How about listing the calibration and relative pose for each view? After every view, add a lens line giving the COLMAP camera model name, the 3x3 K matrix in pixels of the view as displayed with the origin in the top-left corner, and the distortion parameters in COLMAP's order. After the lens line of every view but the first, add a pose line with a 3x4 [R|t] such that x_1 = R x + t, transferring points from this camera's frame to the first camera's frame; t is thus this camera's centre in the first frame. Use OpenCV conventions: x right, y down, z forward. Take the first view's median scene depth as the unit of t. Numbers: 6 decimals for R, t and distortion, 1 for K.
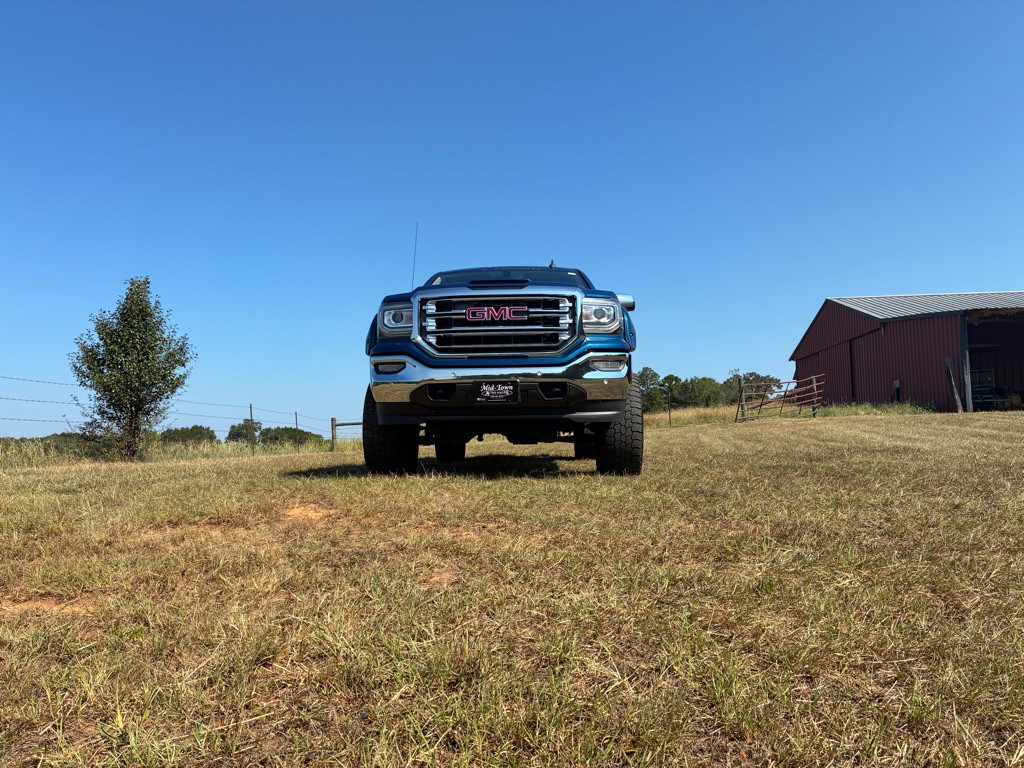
lens RADIAL K [[771.2, 0, 512.0], [0, 771.2, 384.0], [0, 0, 1]] dist [0.044067, -0.044055]
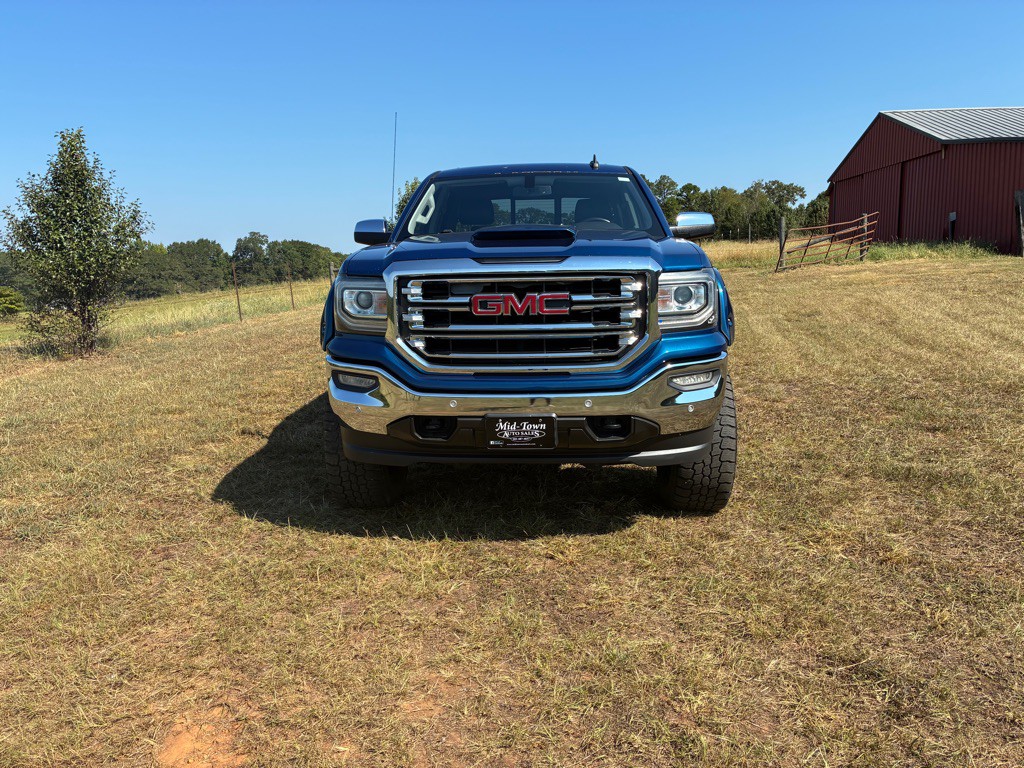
lens RADIAL K [[771.2, 0, 512.0], [0, 771.2, 384.0], [0, 0, 1]] dist [0.044067, -0.044055]
pose [[0.999879, -0.002983, -0.015248, -0.016654], [0.006564, 0.970620, 0.240528, -0.176034], [0.014082, -0.240599, 0.970522, 0.374755]]
